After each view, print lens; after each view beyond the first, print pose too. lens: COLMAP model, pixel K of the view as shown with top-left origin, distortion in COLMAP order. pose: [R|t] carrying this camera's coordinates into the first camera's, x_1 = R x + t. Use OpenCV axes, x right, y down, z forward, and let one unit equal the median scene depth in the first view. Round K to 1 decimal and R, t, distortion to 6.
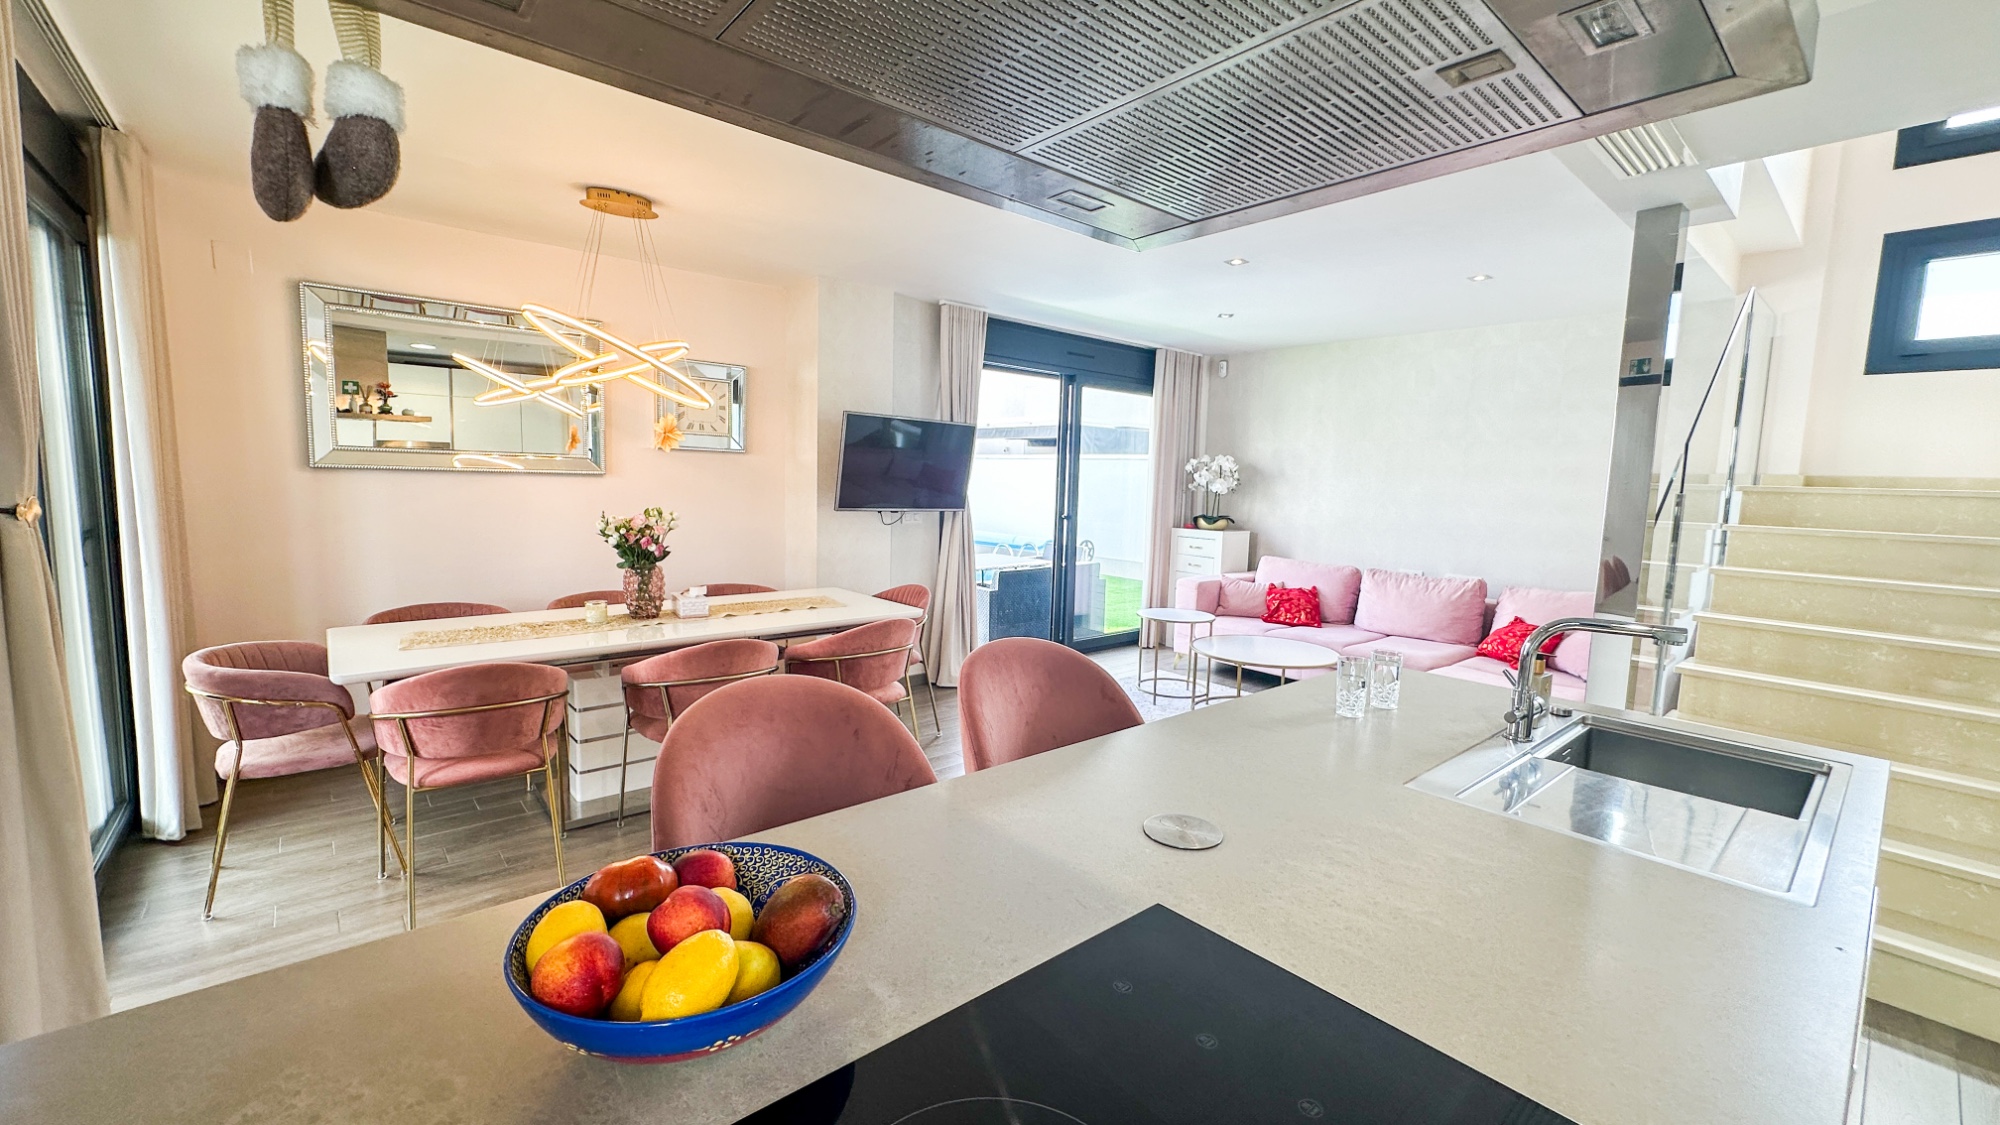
lens RADIAL K [[800.4, 0, 997.0], [0, 800.4, 562.4], [0, 0, 1]] dist [-0.000120, 0.000433]
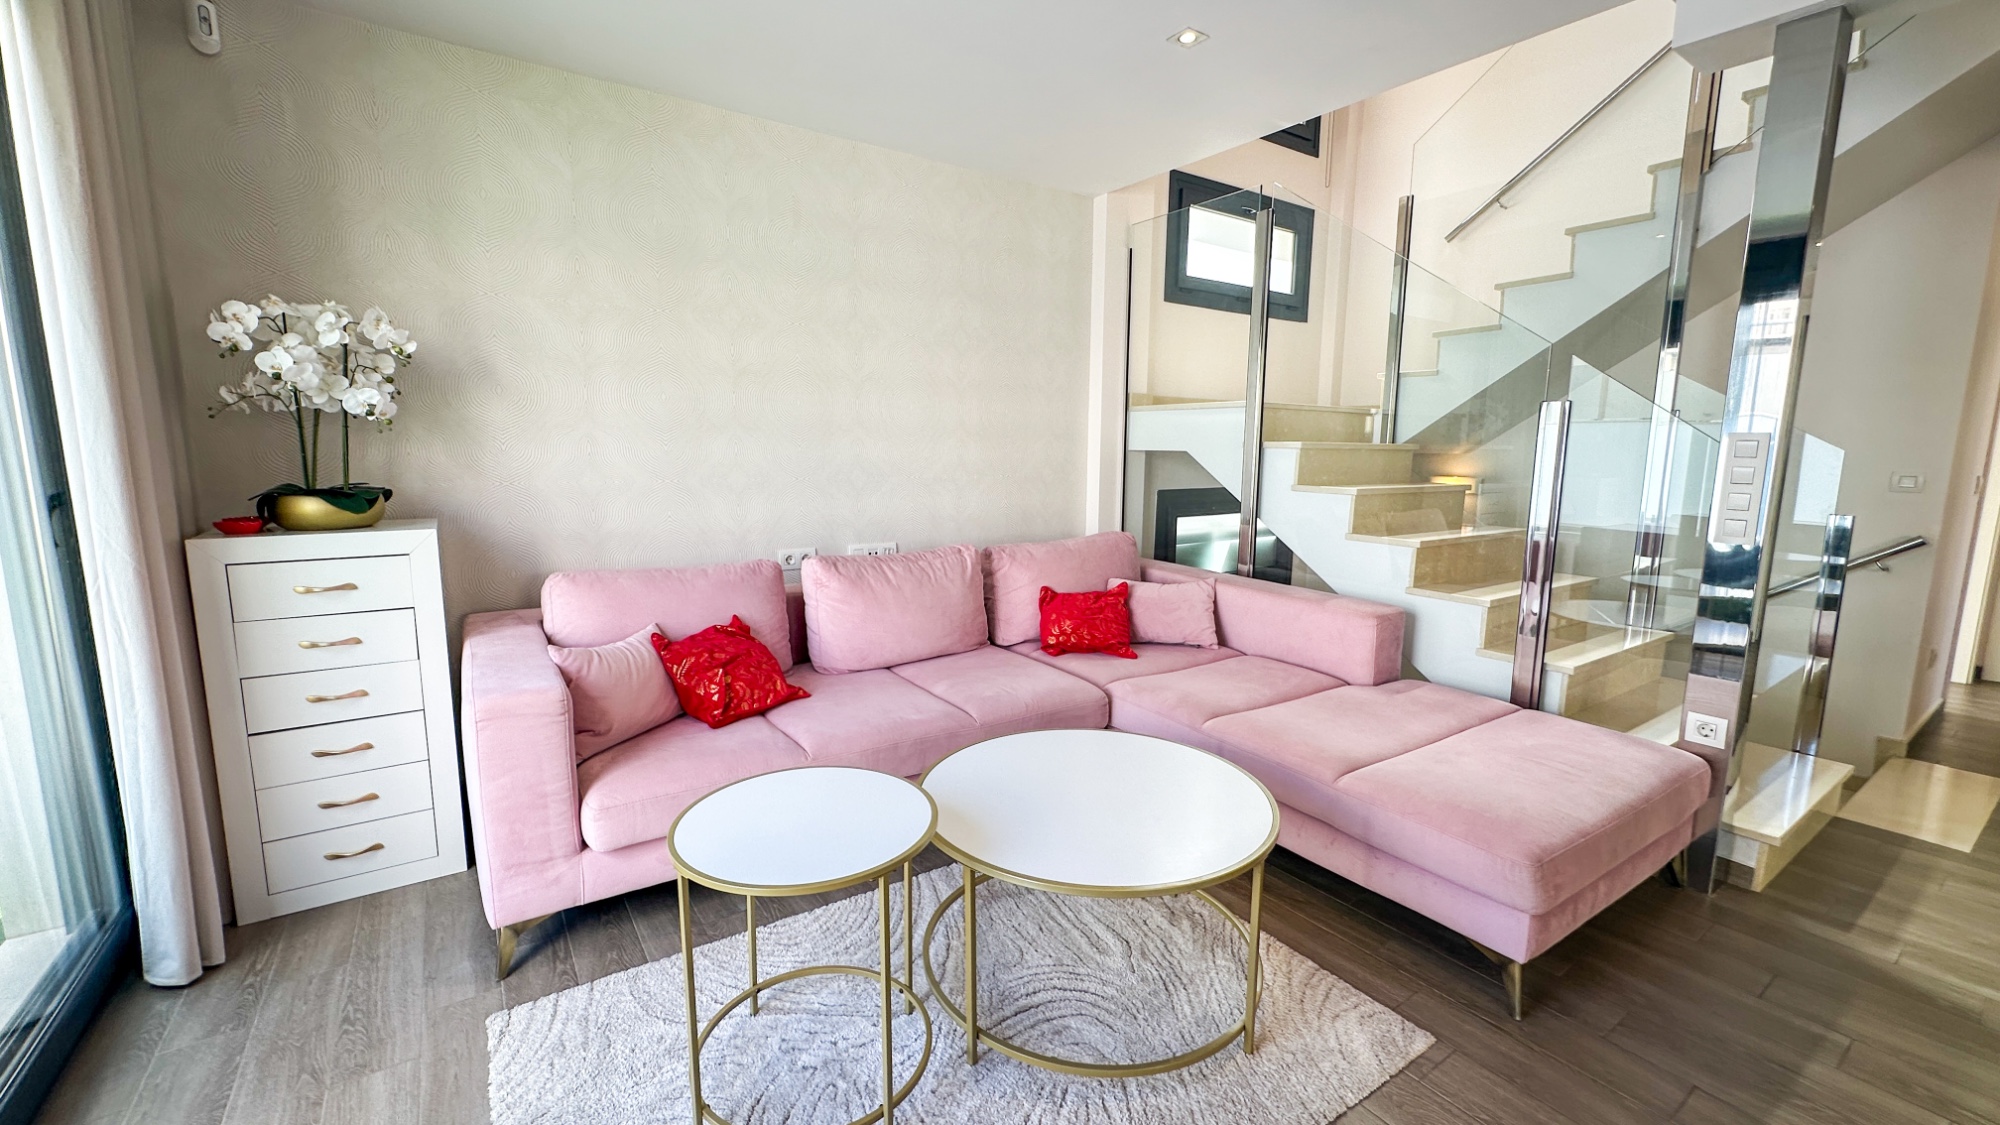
lens RADIAL K [[800.4, 0, 995.1], [0, 800.4, 565.8], [0, 0, 1]] dist [-0.000120, 0.000433]
pose [[0.119786, -0.174248, 0.977389, -0.033225], [0.099872, 0.981598, 0.162759, -0.052681], [-0.987764, 0.078117, 0.134984, 0.691705]]
